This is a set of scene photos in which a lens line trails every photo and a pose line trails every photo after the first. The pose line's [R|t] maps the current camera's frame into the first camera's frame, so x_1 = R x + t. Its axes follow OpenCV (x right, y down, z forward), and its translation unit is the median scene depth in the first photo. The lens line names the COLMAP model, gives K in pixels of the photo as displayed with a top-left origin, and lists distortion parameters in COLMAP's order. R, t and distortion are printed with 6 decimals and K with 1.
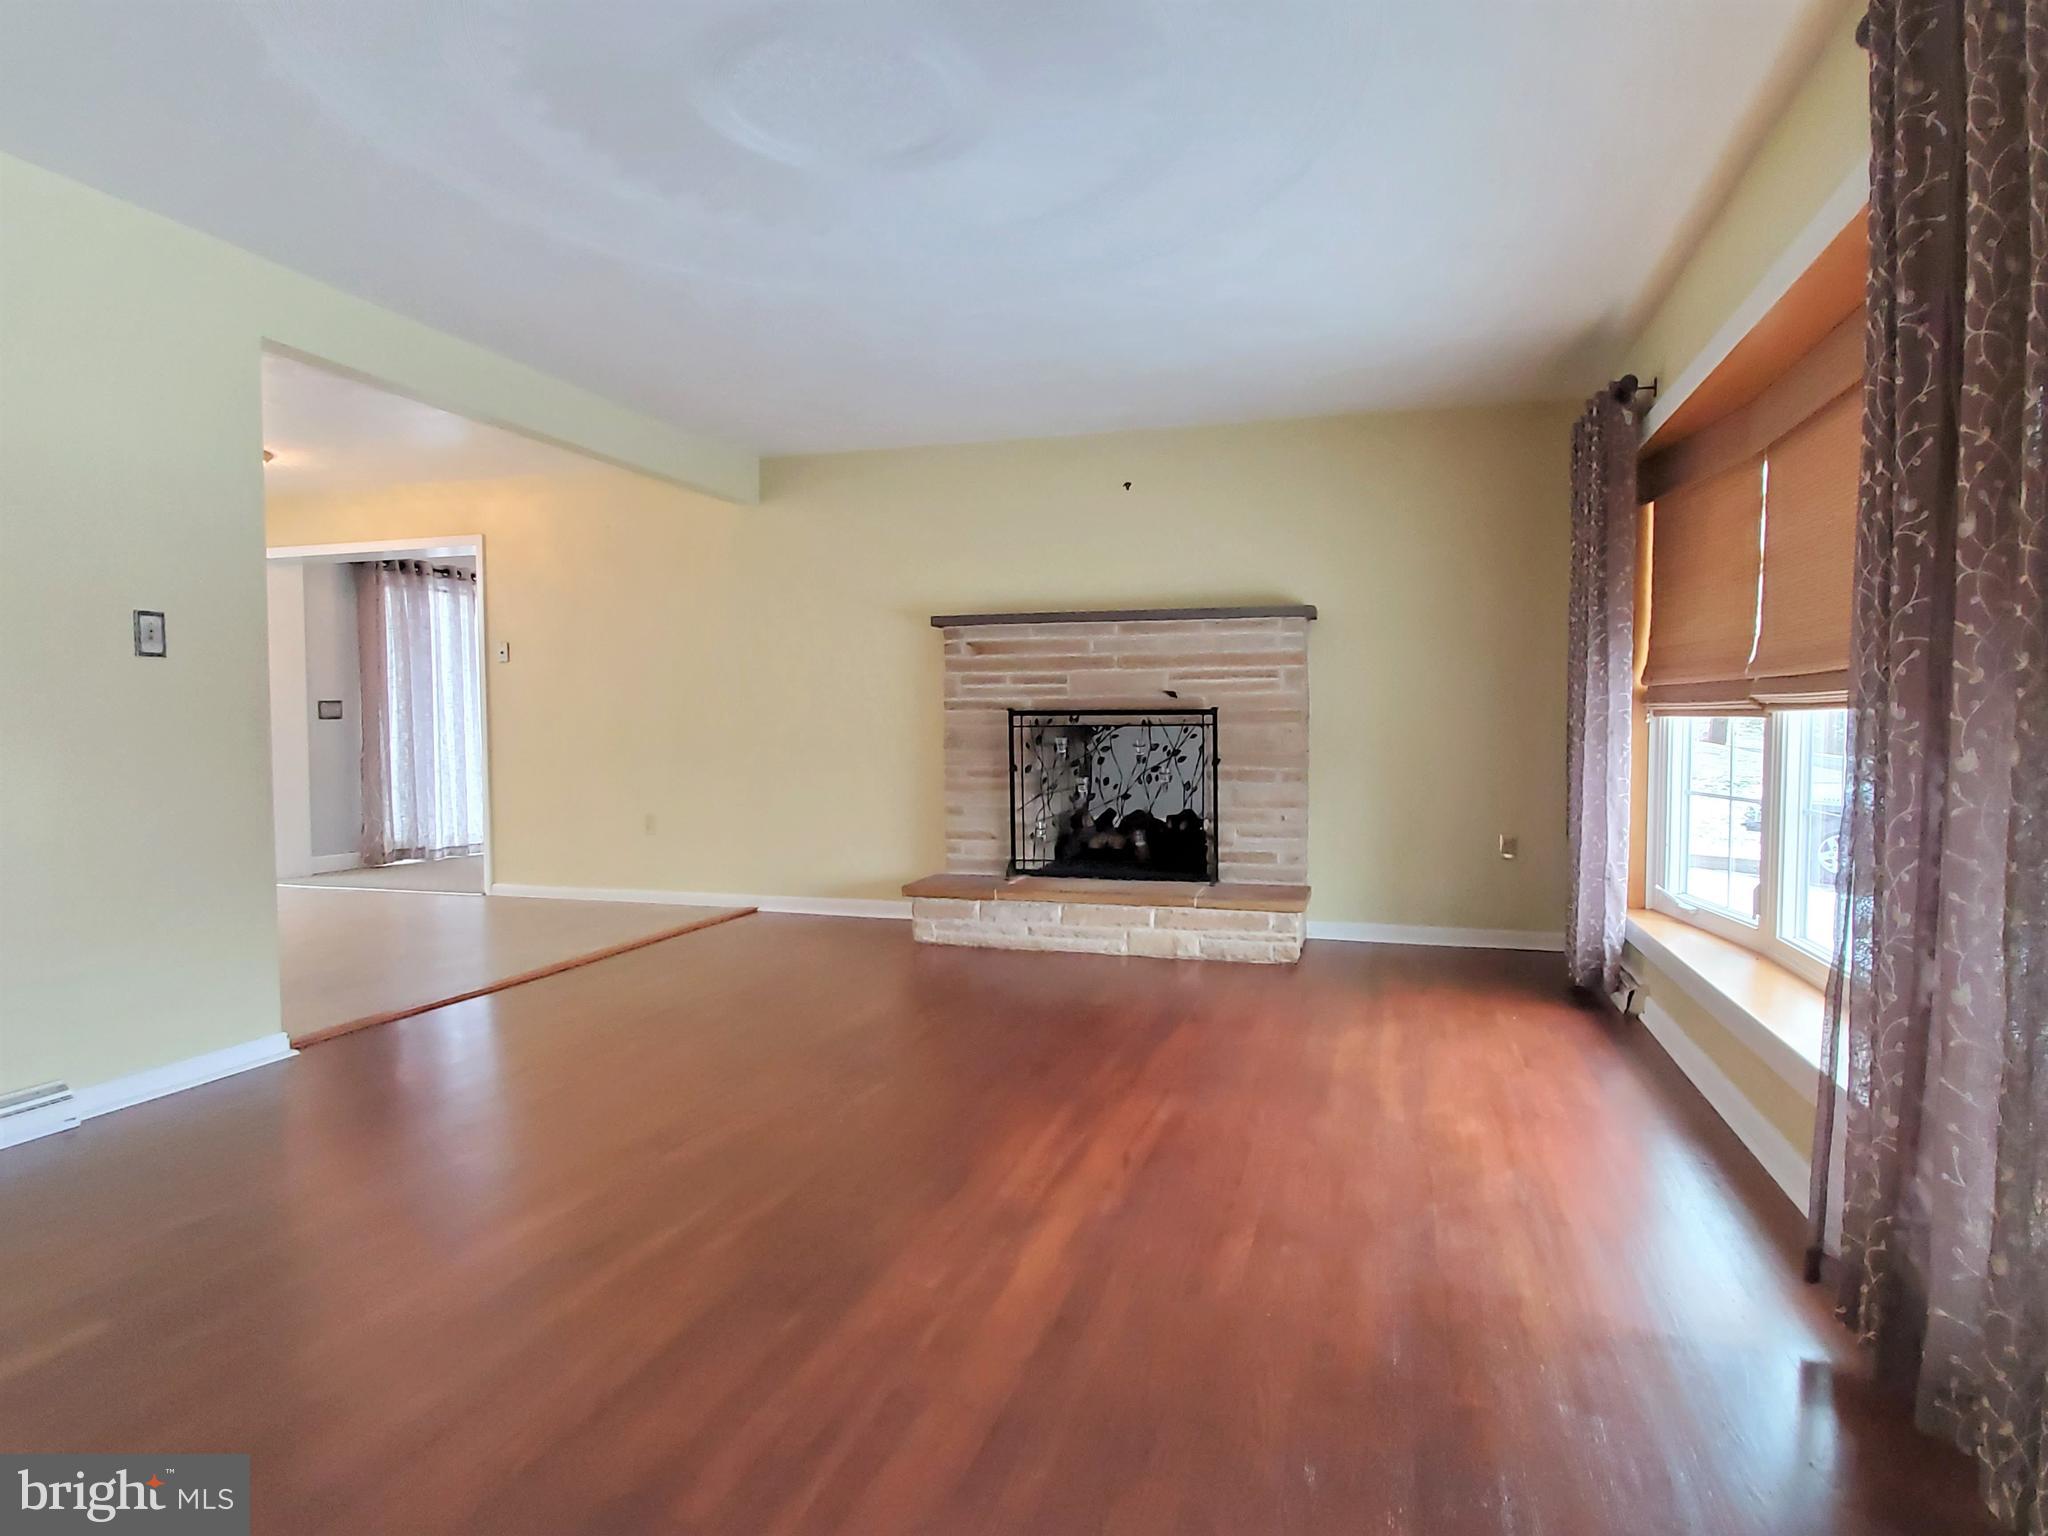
lens RADIAL K [[1134.9, 0, 940.1], [0, 1134.9, 769.7], [0, 0, 1]] dist [-0.000255, 0.000415]
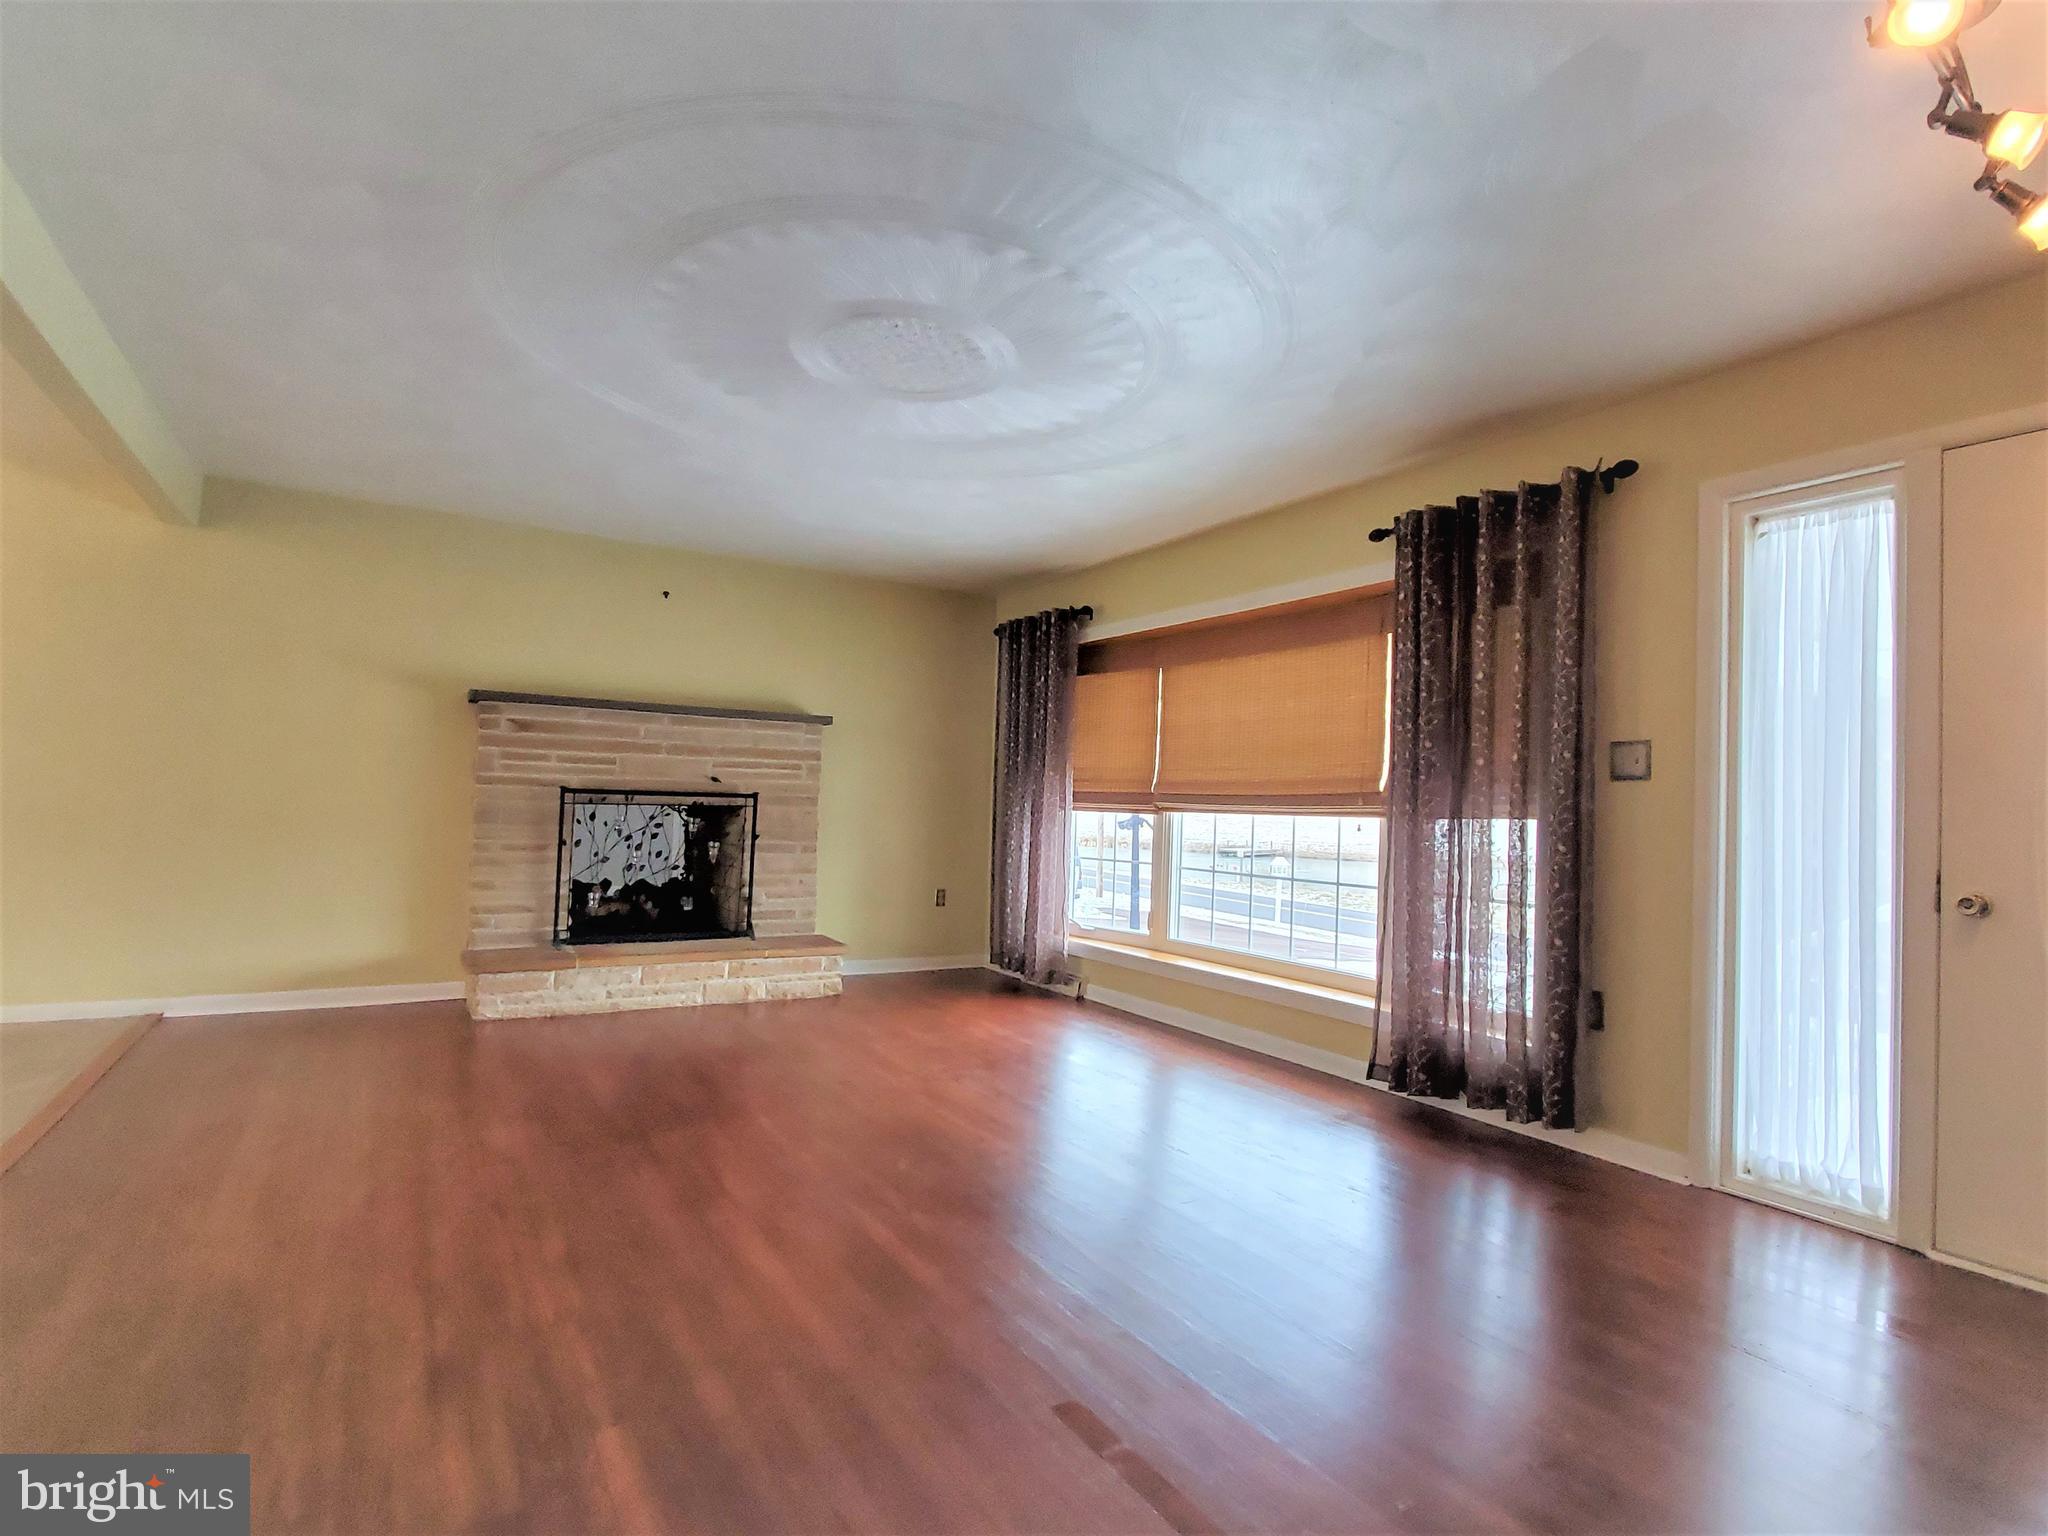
lens RADIAL K [[1134.9, 0, 940.1], [0, 1134.9, 769.7], [0, 0, 1]] dist [-0.000255, 0.000415]
pose [[0.673072, 0.041526, 0.738411, -0.513455], [-0.000190, 0.998432, -0.055976, -0.010823], [-0.739577, 0.037536, 0.672024, 0.034380]]
